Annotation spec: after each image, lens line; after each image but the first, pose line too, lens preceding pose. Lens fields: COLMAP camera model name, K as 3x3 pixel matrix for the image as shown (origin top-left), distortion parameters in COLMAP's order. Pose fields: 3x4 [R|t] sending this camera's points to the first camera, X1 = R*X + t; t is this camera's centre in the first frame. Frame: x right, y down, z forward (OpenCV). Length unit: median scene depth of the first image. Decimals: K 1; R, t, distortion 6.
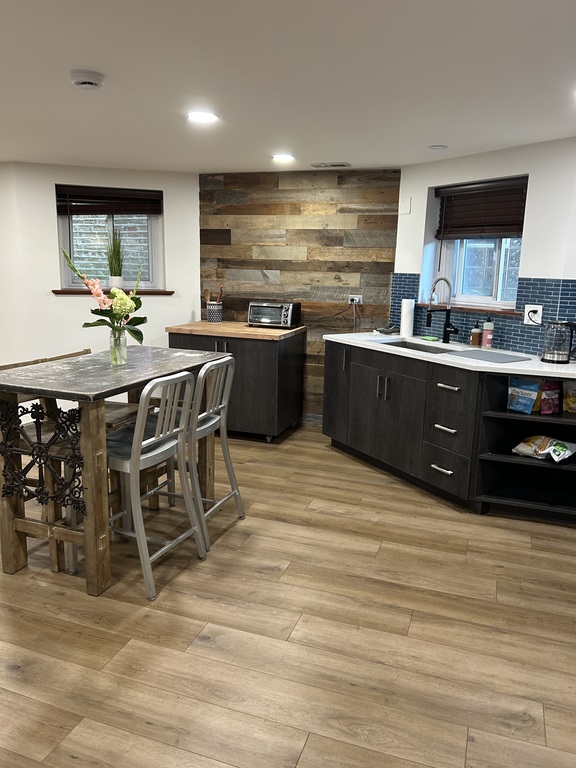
lens RADIAL K [[585.2, 0, 288.0], [0, 585.2, 384.0], [0, 0, 1]] dist [0.062568, -0.066350]
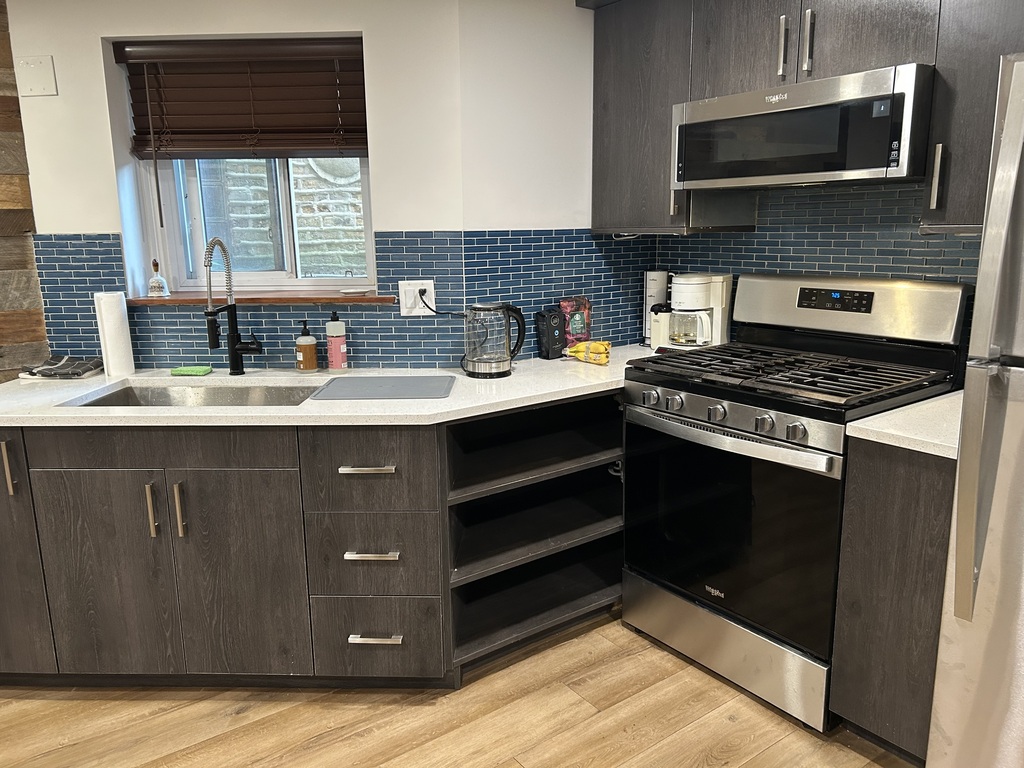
lens RADIAL K [[780.2, 0, 512.0], [0, 780.2, 384.0], [0, 0, 1]] dist [0.062568, -0.066350]
pose [[0.555517, -0.204933, 0.805856, -0.132876], [0.194582, 0.974282, 0.113629, -0.096073], [-0.808417, 0.093682, 0.581107, 0.468498]]
